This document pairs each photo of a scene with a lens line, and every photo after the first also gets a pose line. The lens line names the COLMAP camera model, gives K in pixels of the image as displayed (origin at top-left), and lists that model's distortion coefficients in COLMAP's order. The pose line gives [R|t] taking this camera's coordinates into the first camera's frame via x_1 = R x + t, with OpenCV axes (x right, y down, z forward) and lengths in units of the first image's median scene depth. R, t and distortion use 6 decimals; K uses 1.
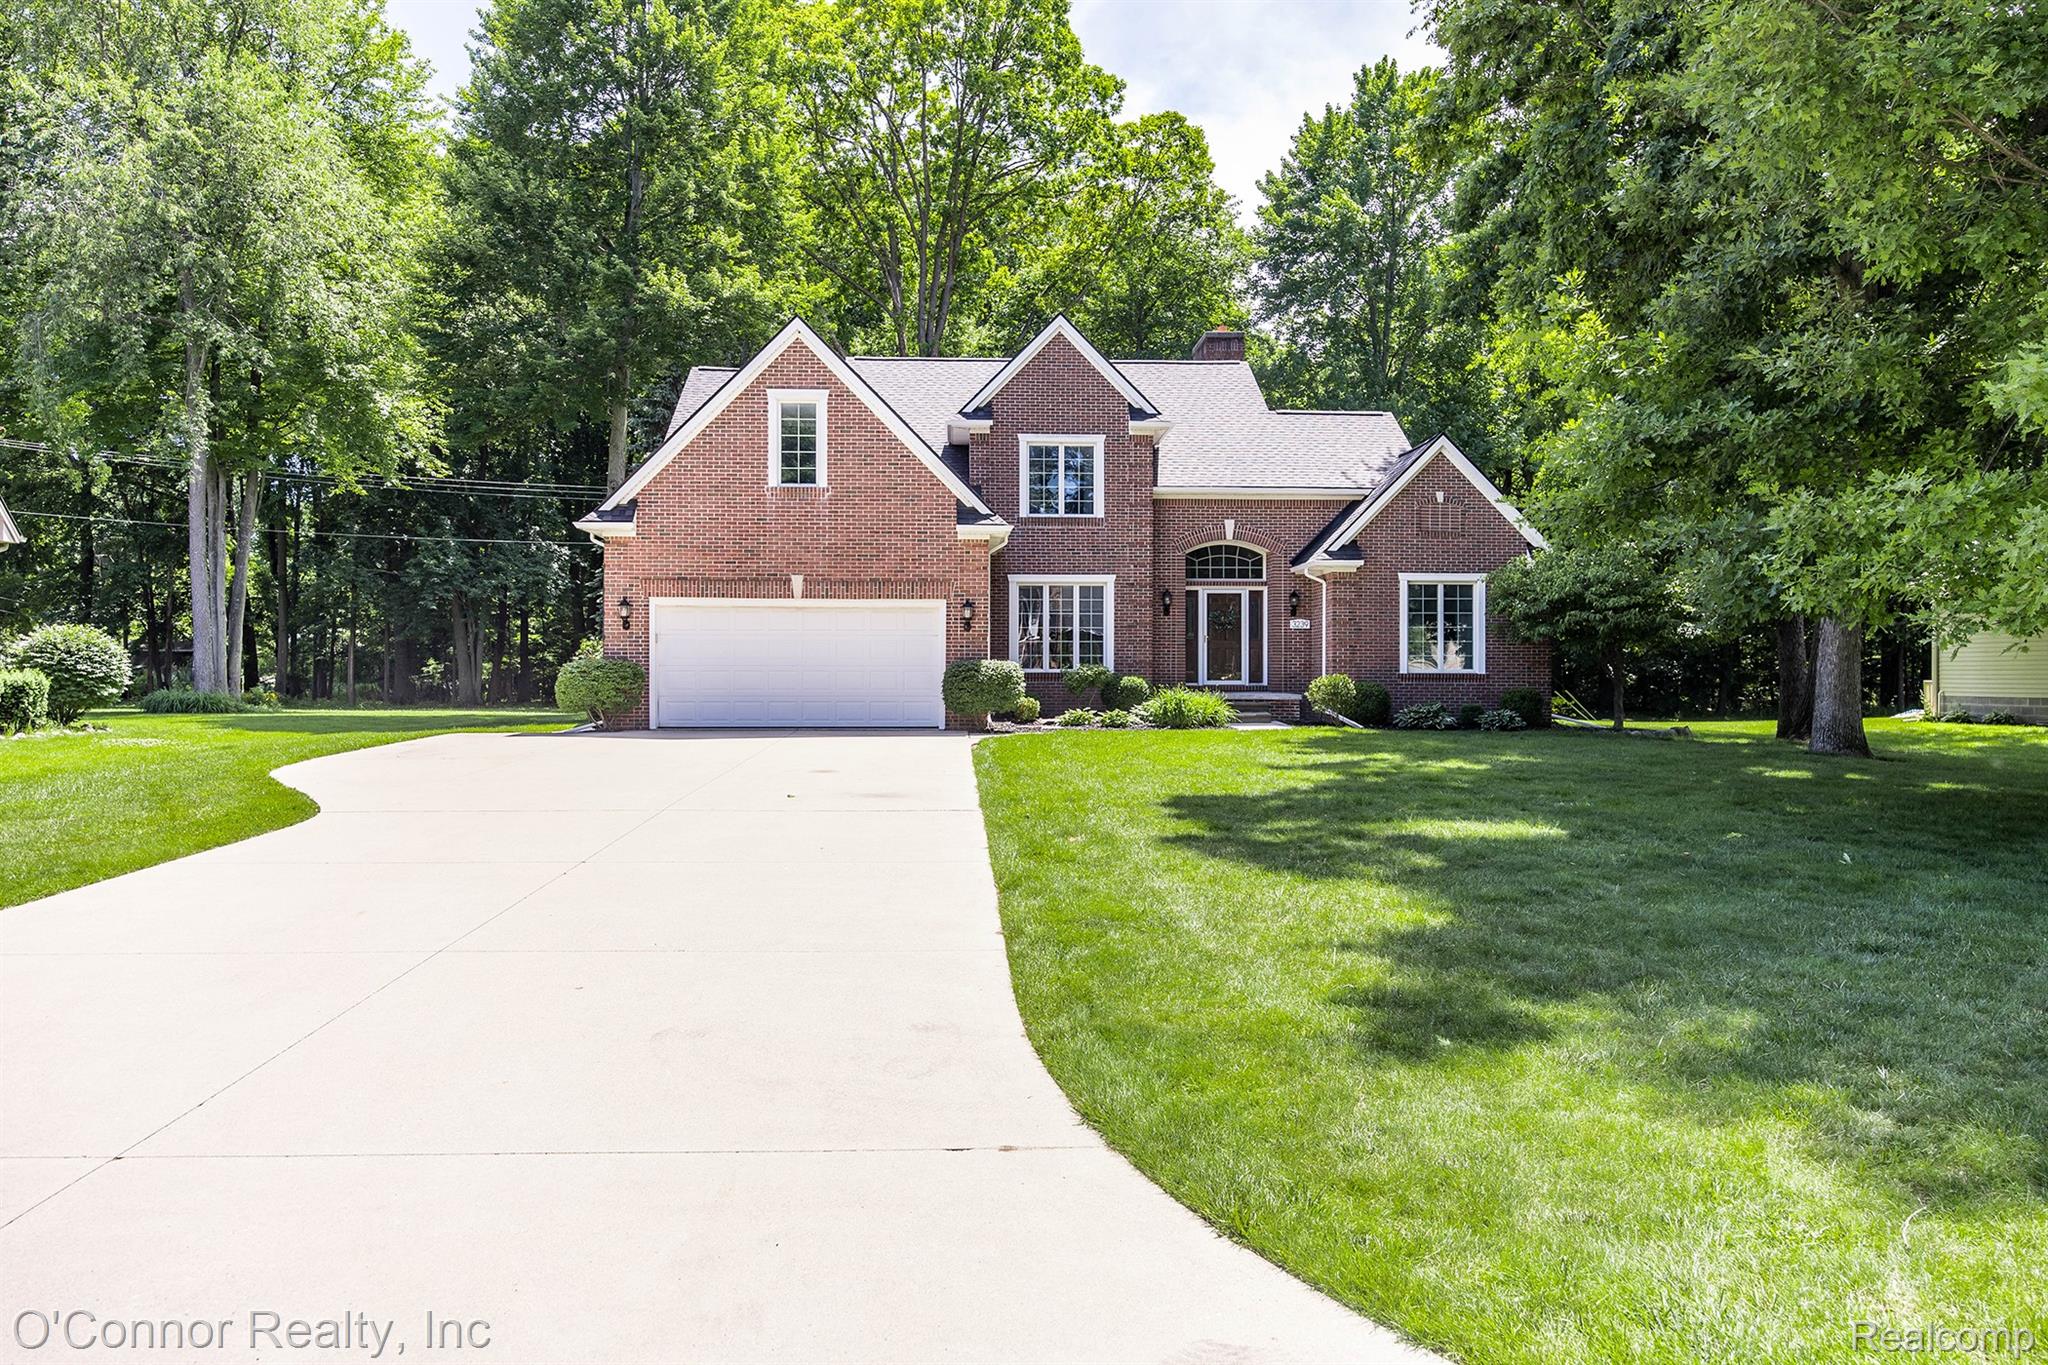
lens RADIAL K [[1476.4, 0, 1024.0], [0, 1476.4, 682.5], [0, 0, 1]] dist [-0.008140, -0.001139]
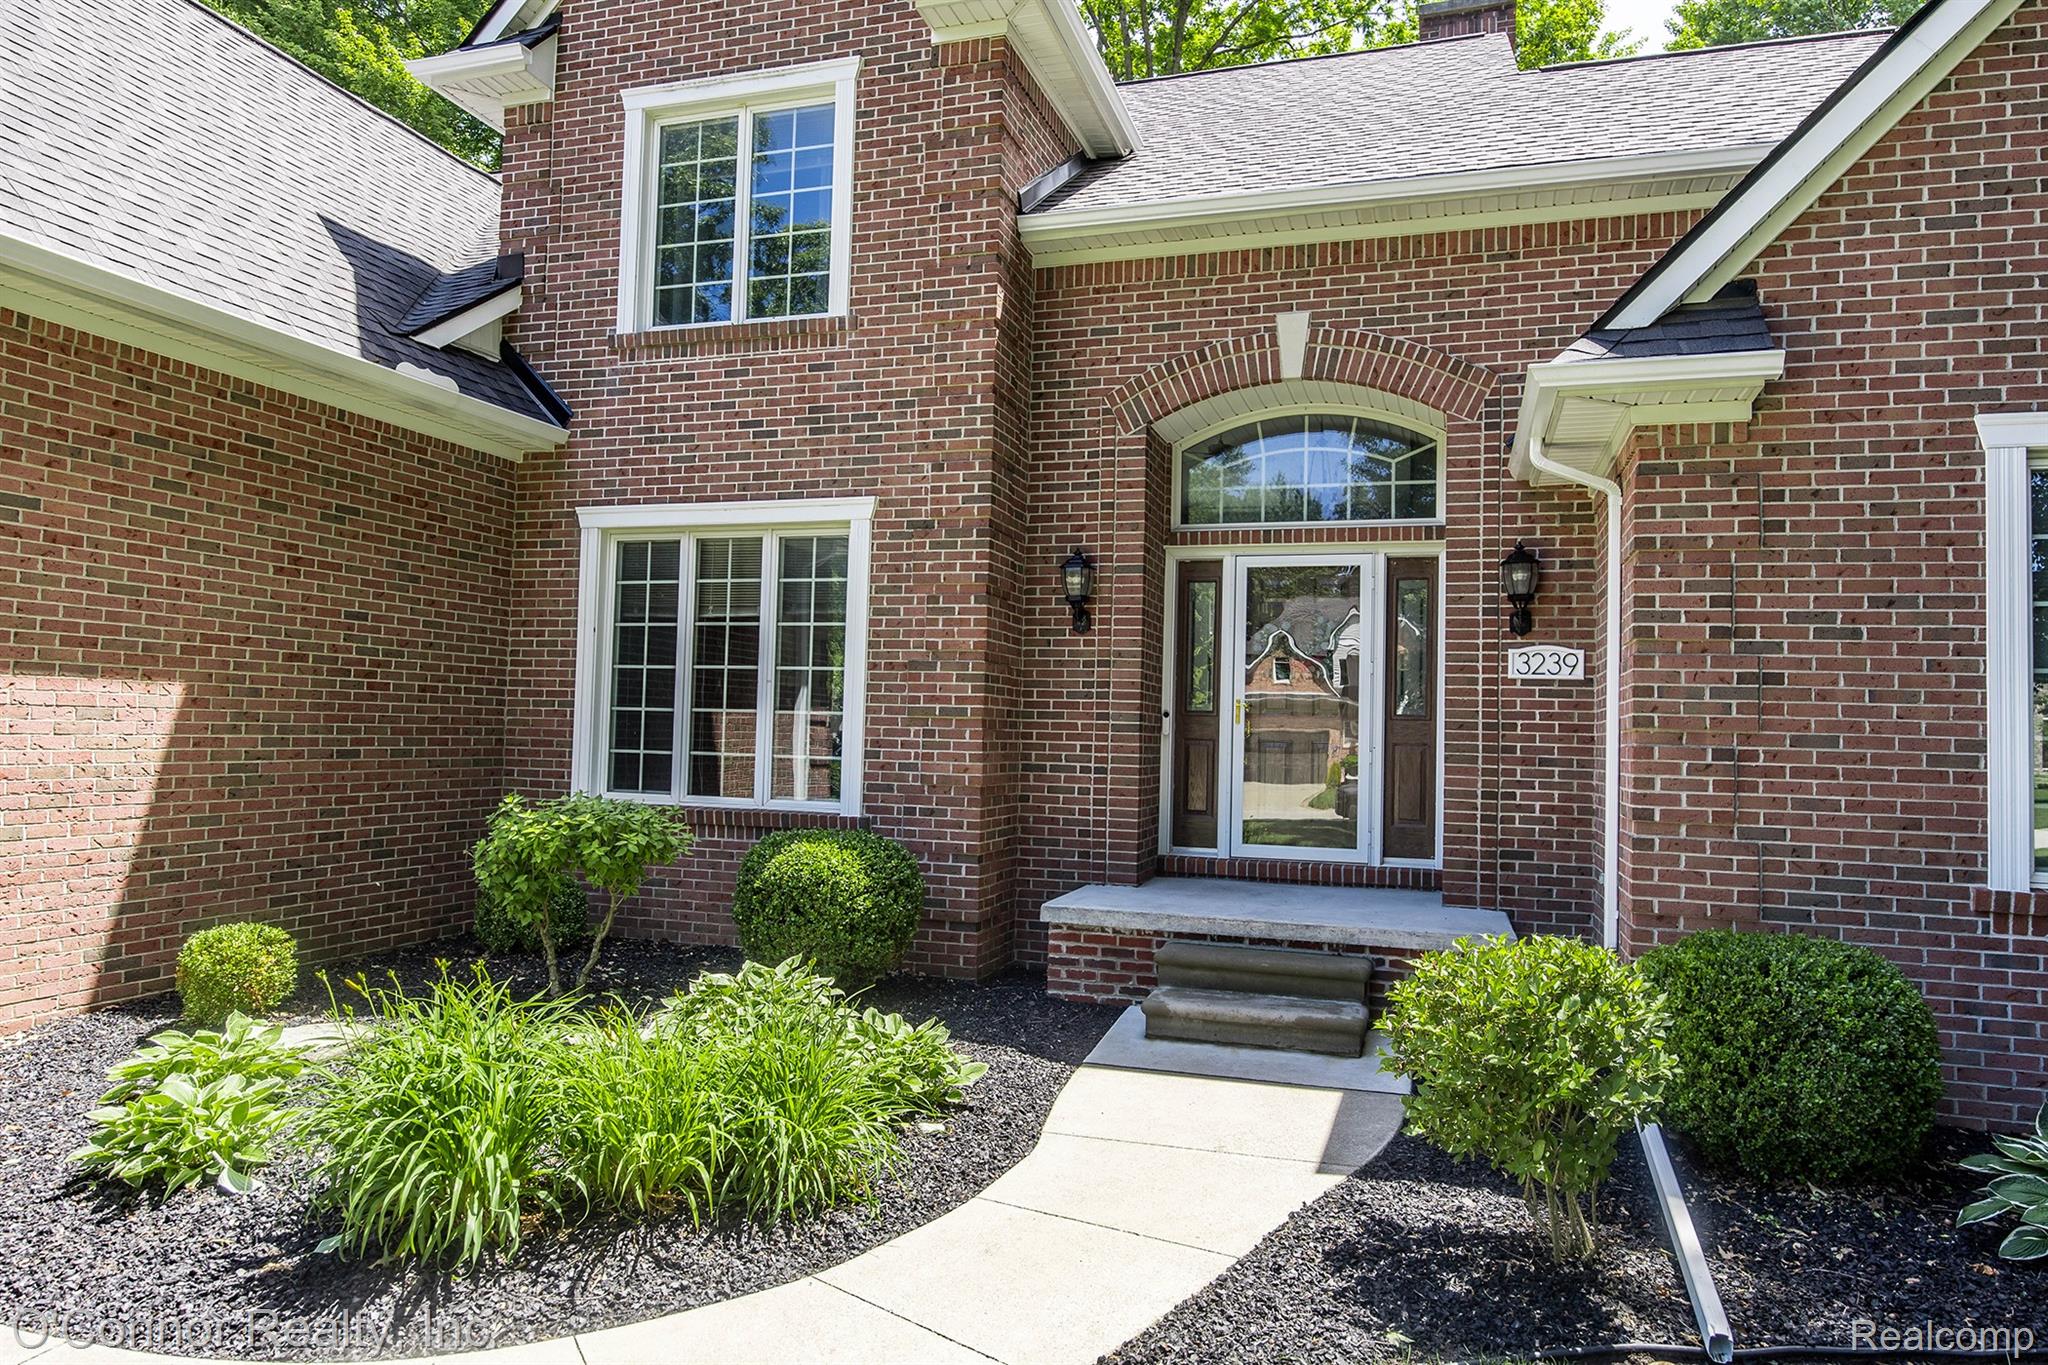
lens RADIAL K [[1297.3, 0, 1024.0], [0, 1297.3, 682.5], [0, 0, 1]] dist [-0.002890, -0.001575]
pose [[0.937271, 0.009513, -0.348472, 0.189240], [-0.026876, 0.998624, -0.045025, -0.023447], [0.347564, 0.051566, 0.936237, 0.775079]]
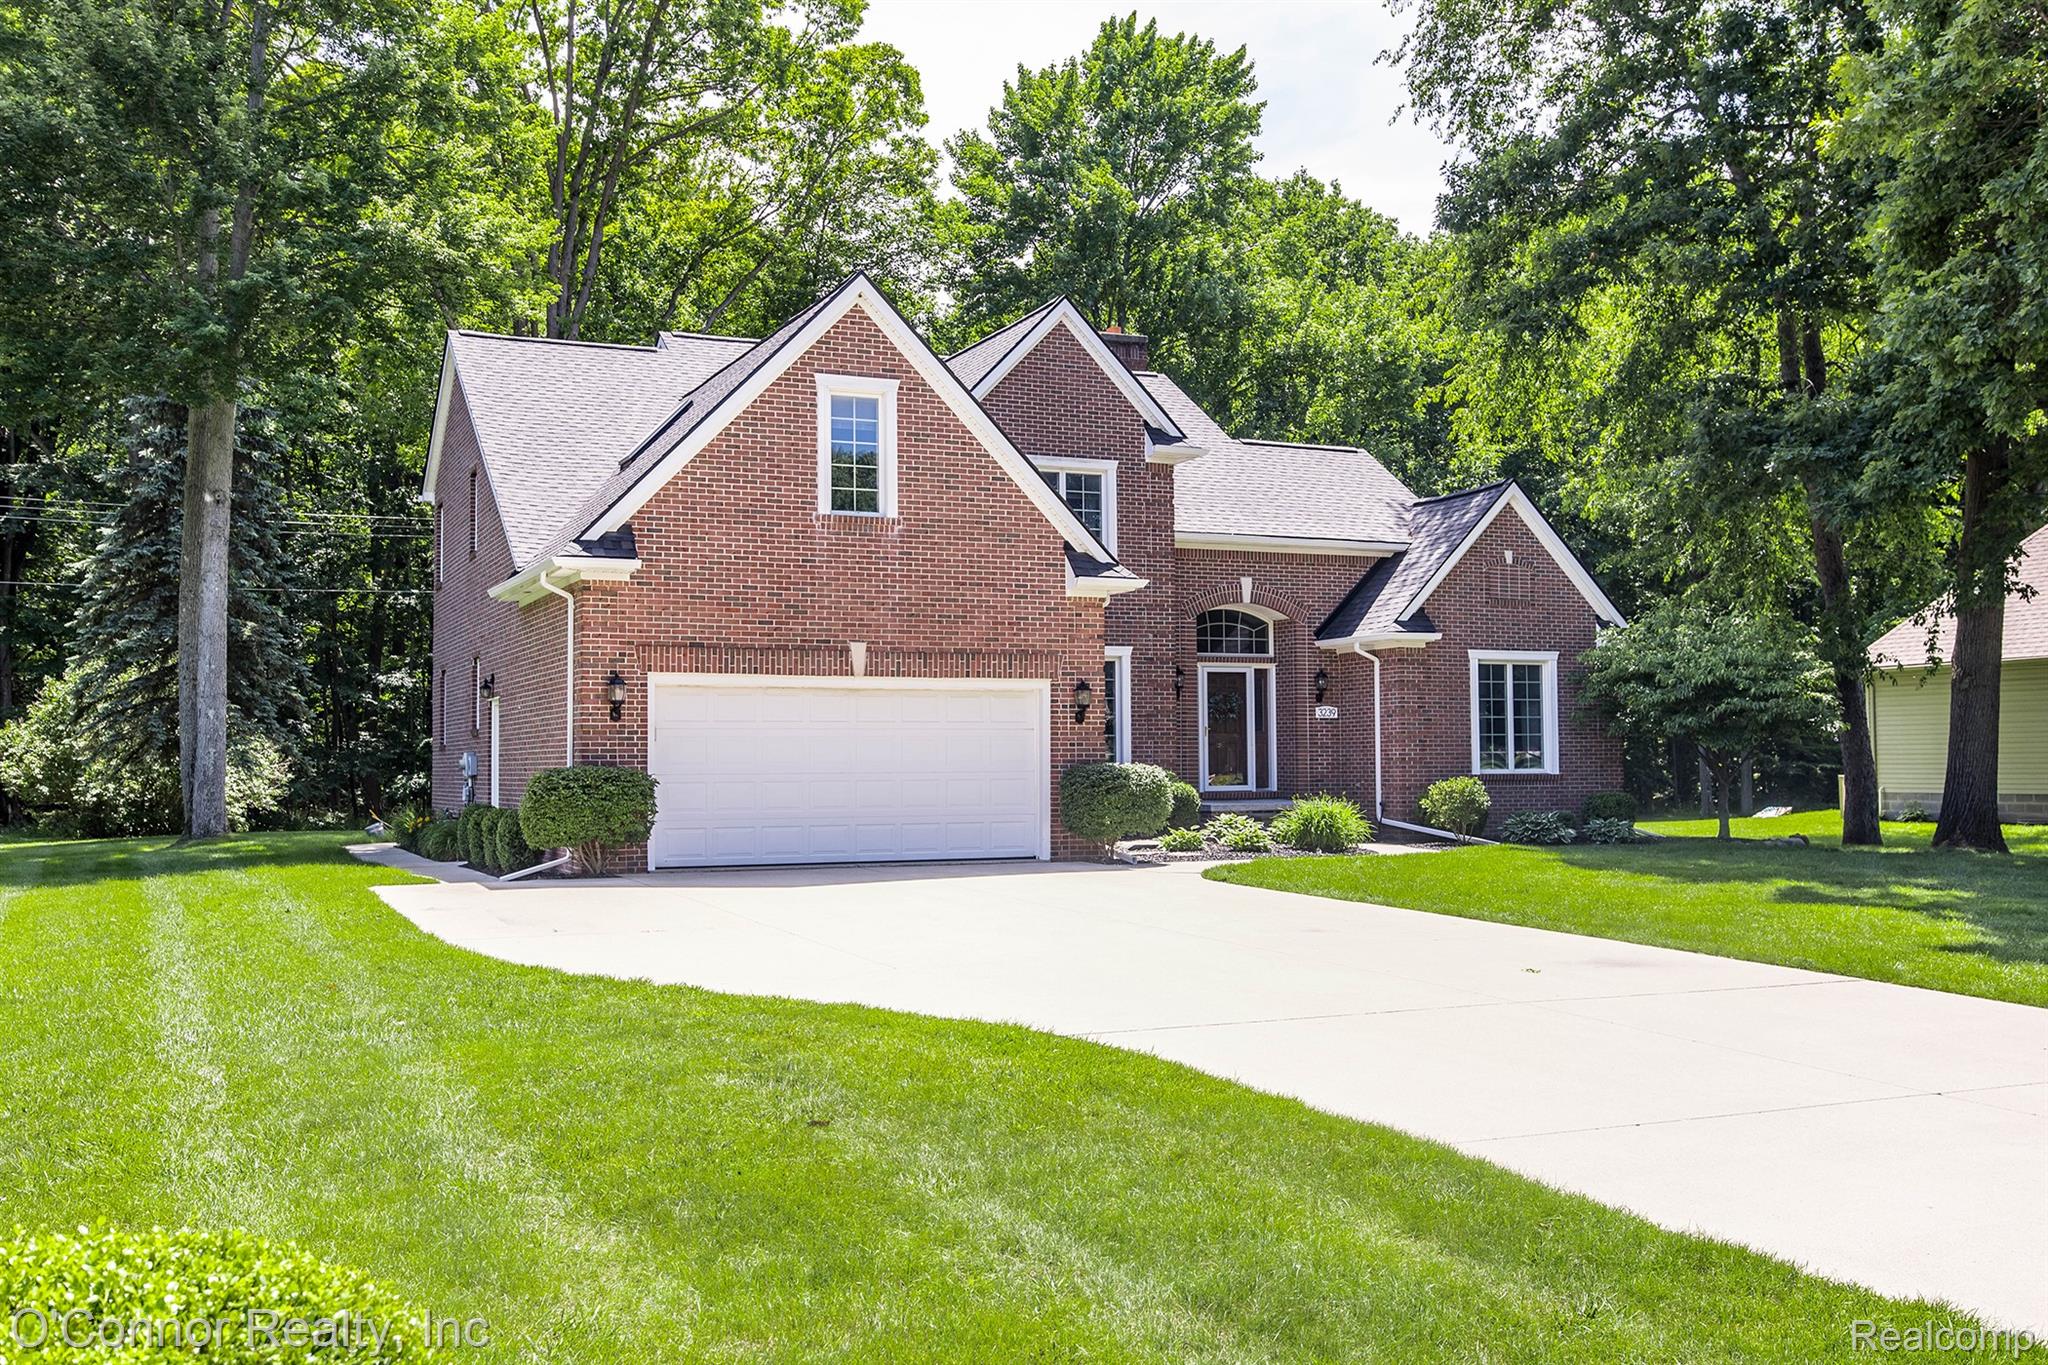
lens RADIAL K [[1912.7, 0, 1024.0], [0, 1912.7, 682.5], [0, 0, 1]] dist [-0.013330, 0.024161]
pose [[0.931403, 0.007918, 0.363904, -0.349969], [0.010313, 0.998788, -0.048128, -0.008587], [-0.363844, 0.048579, 0.930192, 0.118154]]
